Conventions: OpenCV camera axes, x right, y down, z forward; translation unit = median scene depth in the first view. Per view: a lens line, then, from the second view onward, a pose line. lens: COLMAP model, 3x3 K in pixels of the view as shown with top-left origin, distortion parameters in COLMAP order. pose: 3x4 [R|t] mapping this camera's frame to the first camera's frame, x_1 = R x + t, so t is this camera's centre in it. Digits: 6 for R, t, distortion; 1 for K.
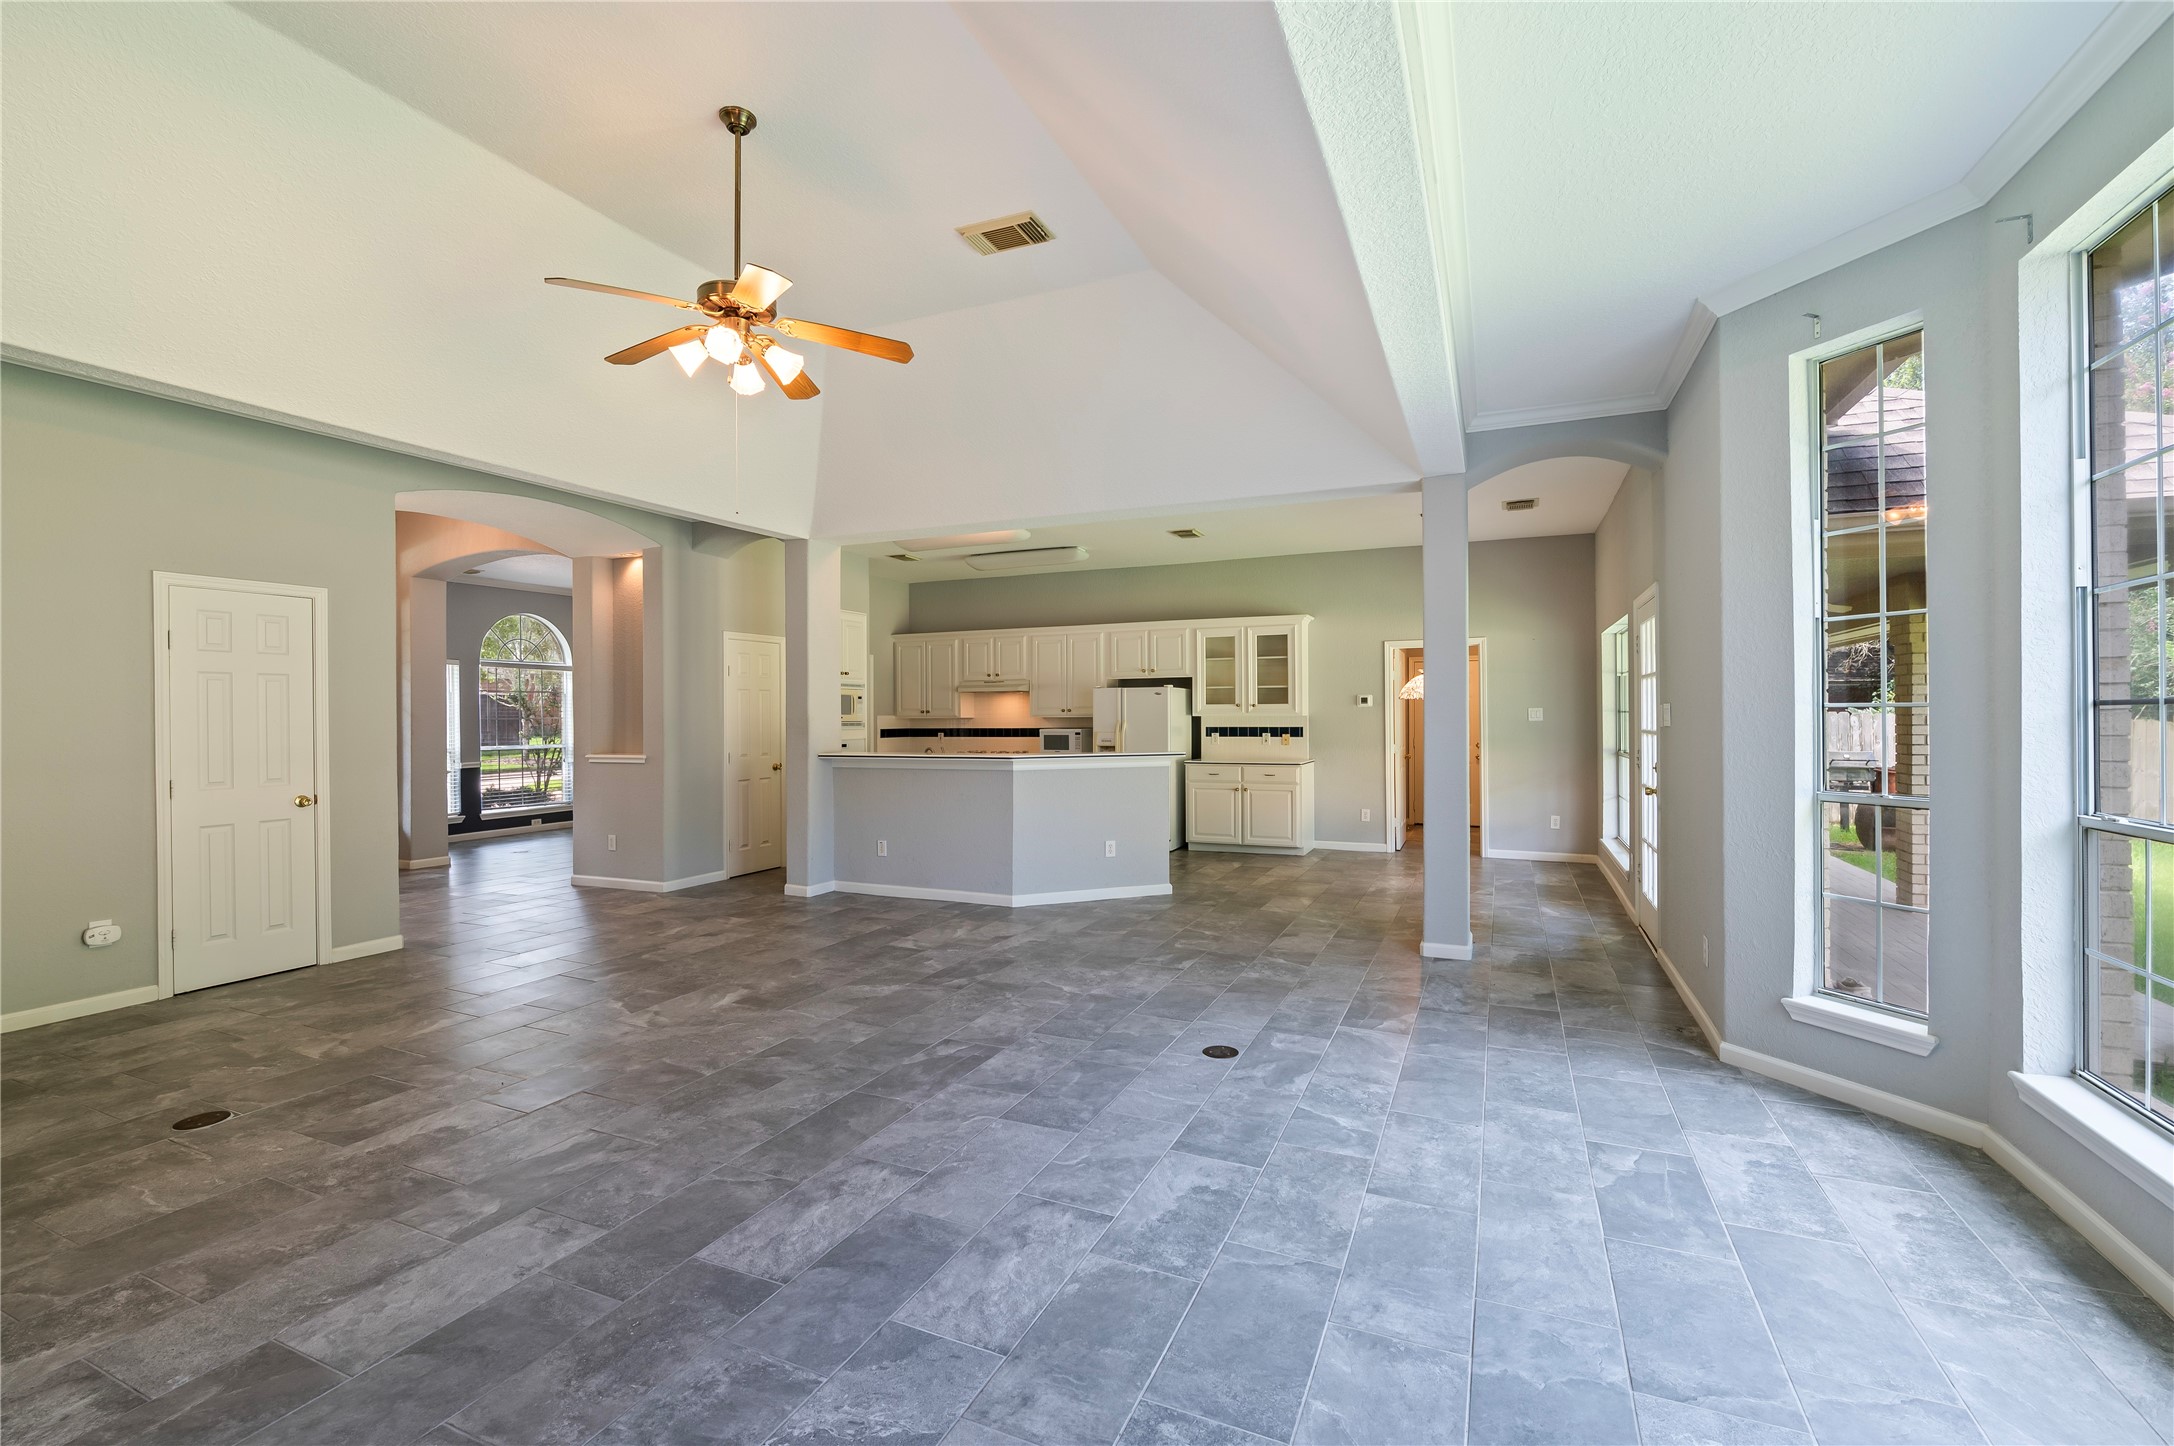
lens RADIAL K [[936.1, 0, 1075.7], [0, 936.1, 723.1], [0, 0, 1]] dist [-0.007641, 0.000244]
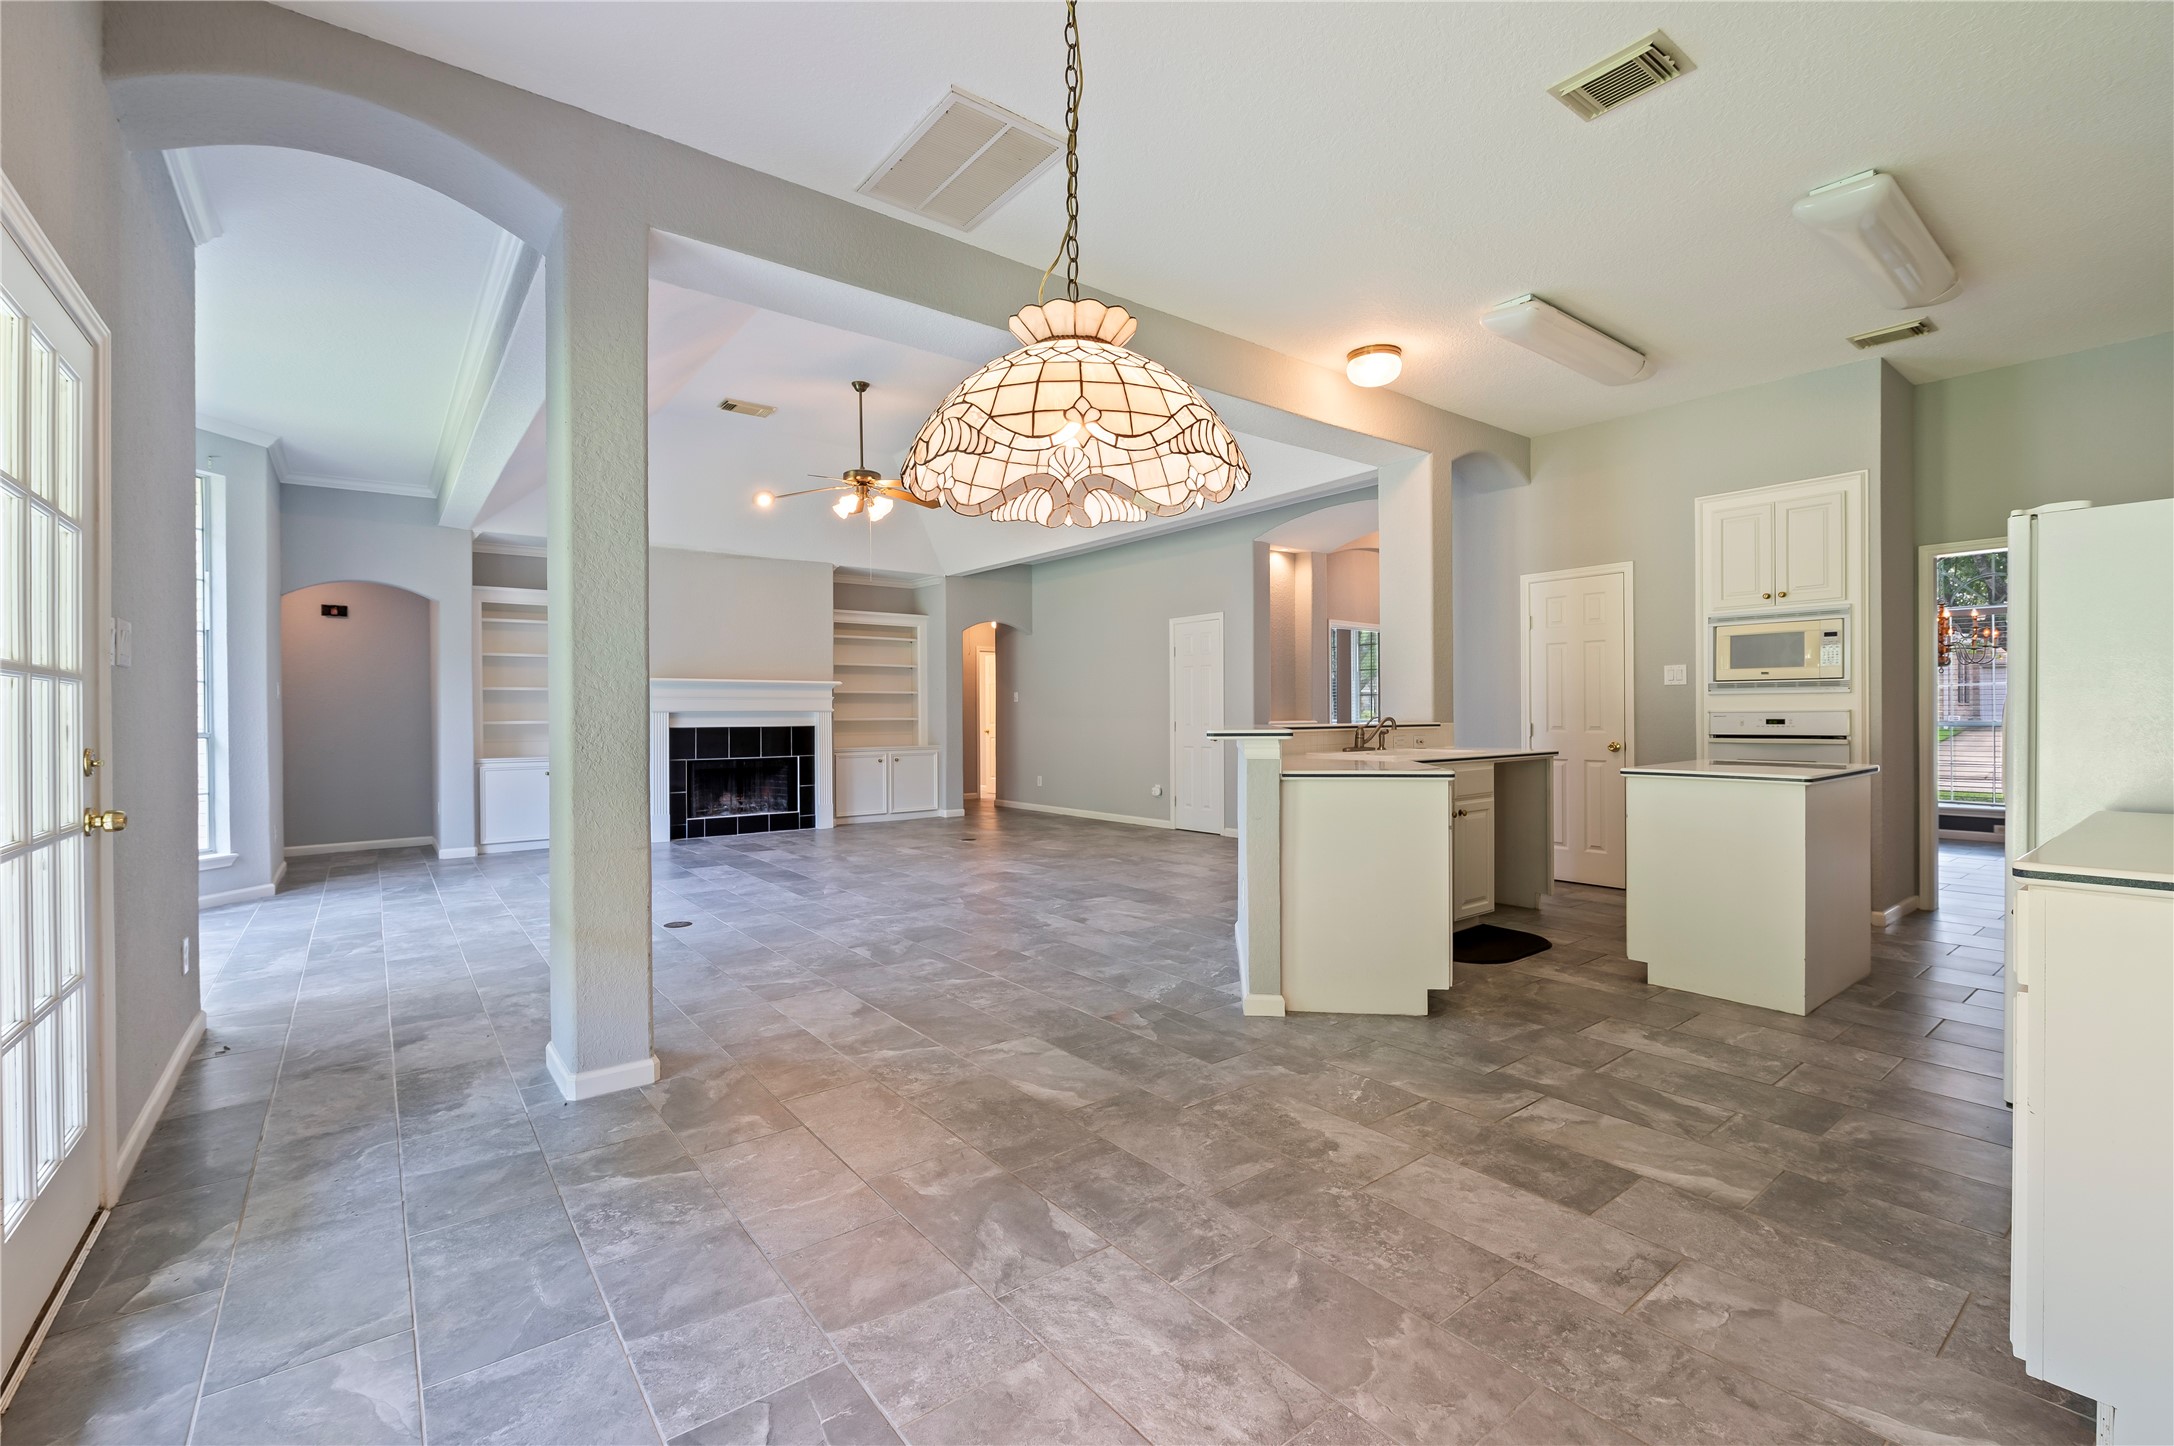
lens RADIAL K [[936.1, 0, 1105.8], [0, 936.1, 708.5], [0, 0, 1]] dist [-0.007641, 0.000244]
pose [[-0.455347, 0.004619, -0.890302, 1.076320], [0.001041, 0.999989, 0.004655, 0.032212], [0.890313, 0.001193, -0.455347, 2.167229]]
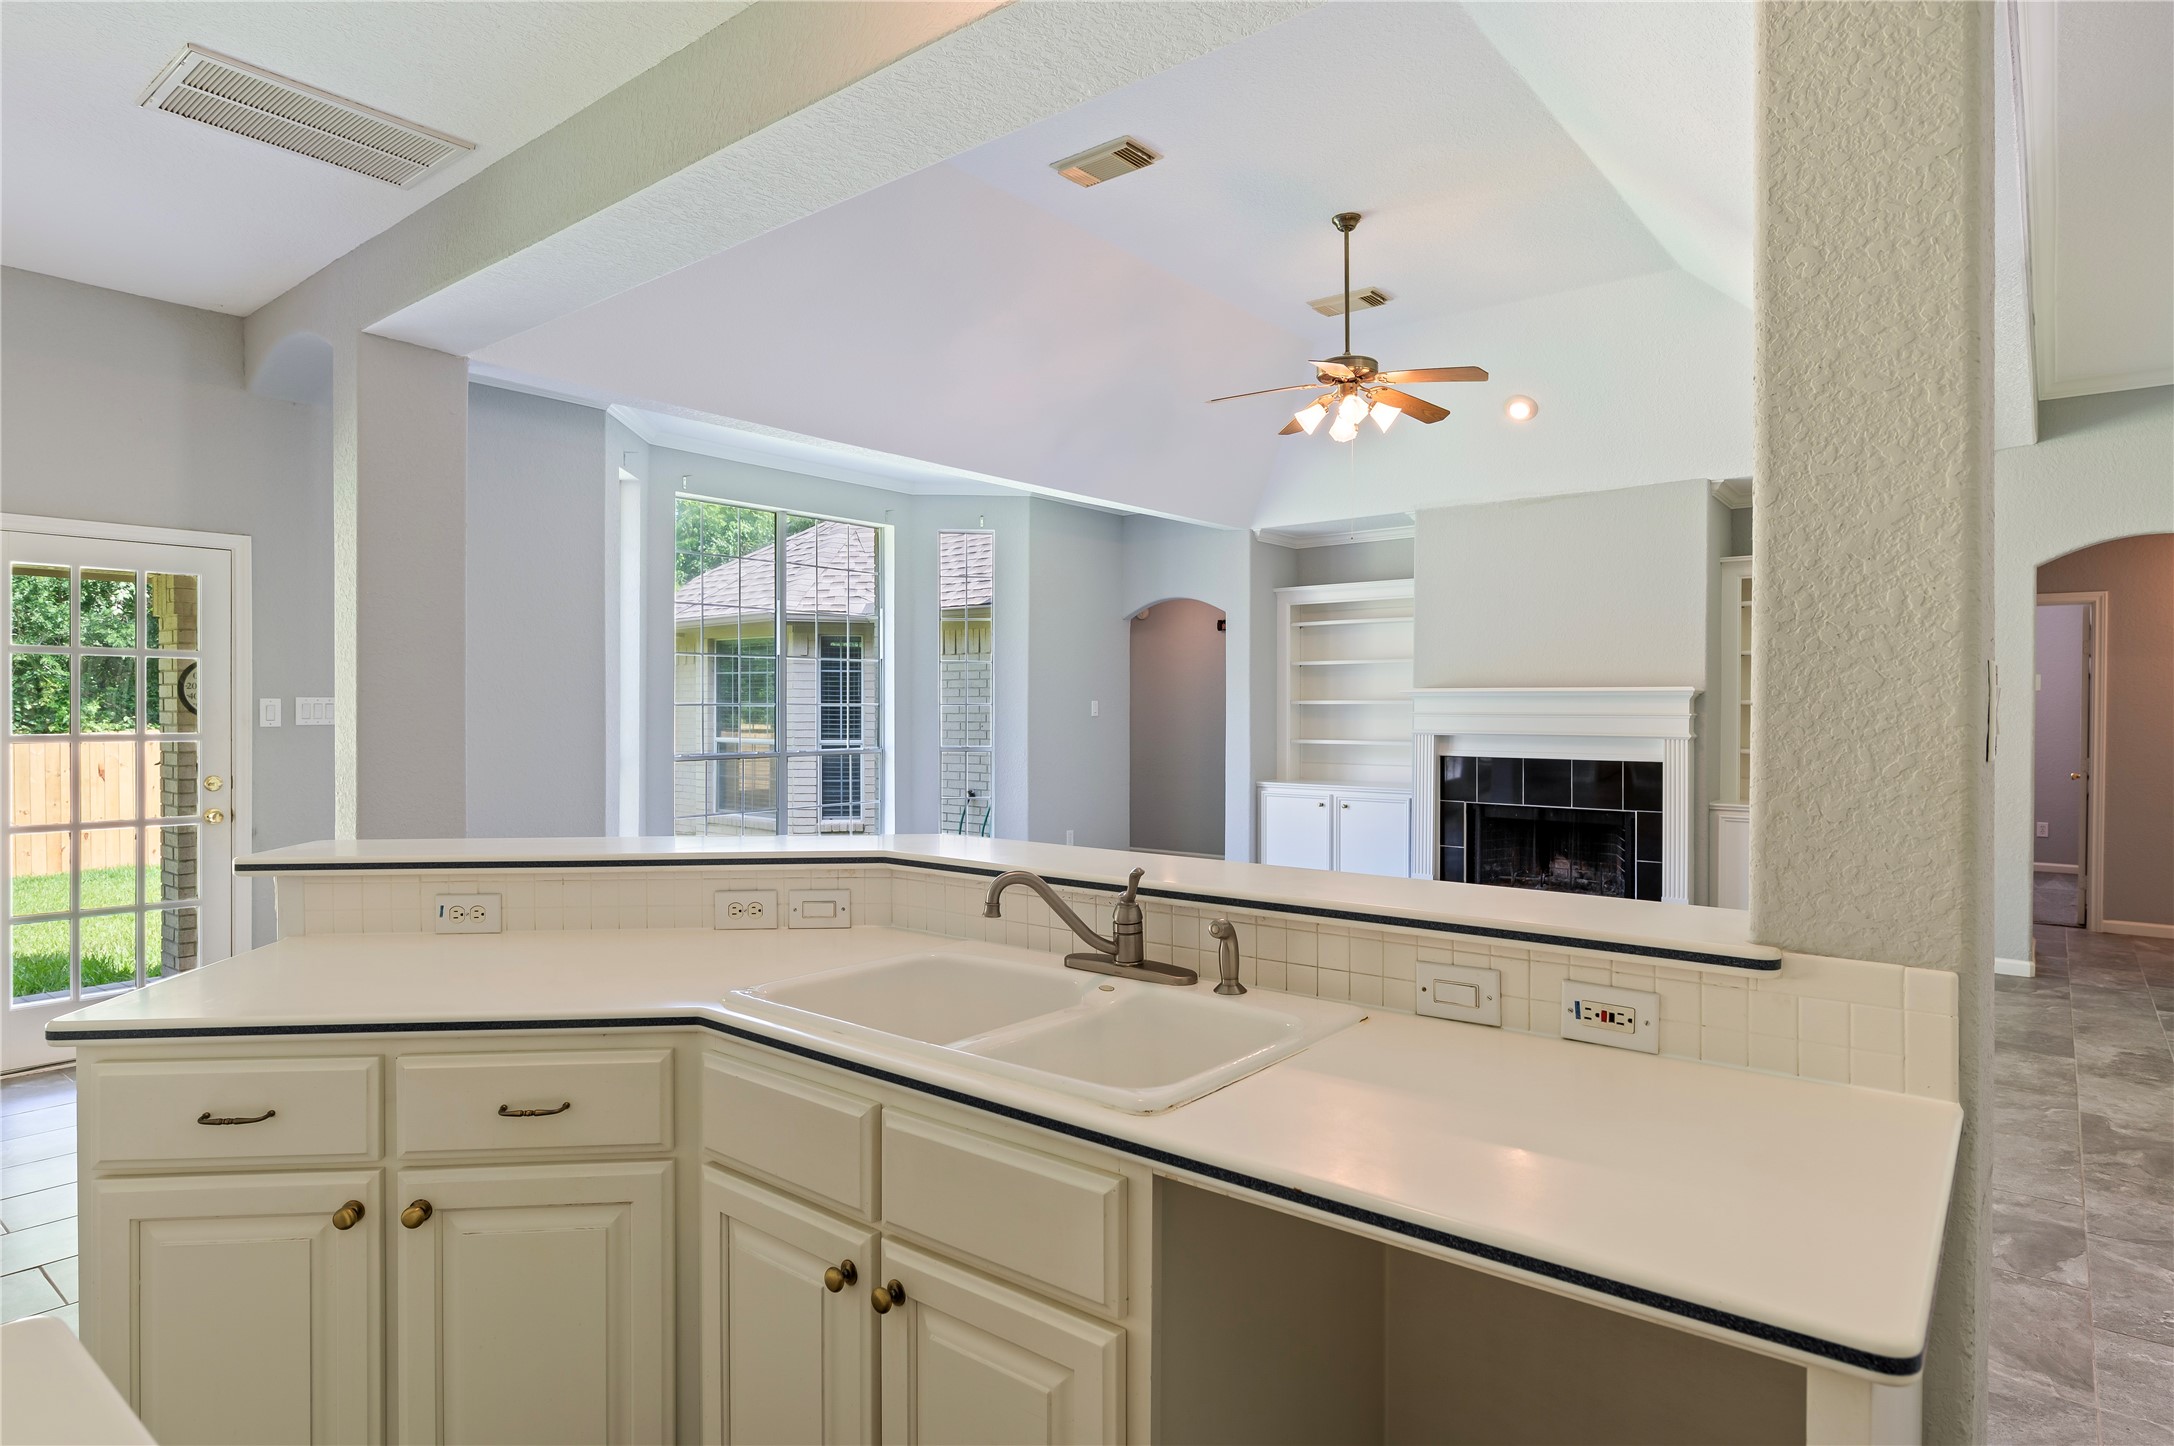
lens RADIAL K [[1178.5, 0, 1082.1], [0, 1178.5, 718.7], [0, 0, 1]] dist [-0.007325, 0.001432]
pose [[-0.968147, 0.001043, 0.250379, -0.386931], [0.005966, 0.999804, 0.018904, -0.020258], [-0.250310, 0.019796, -0.967963, 2.363427]]
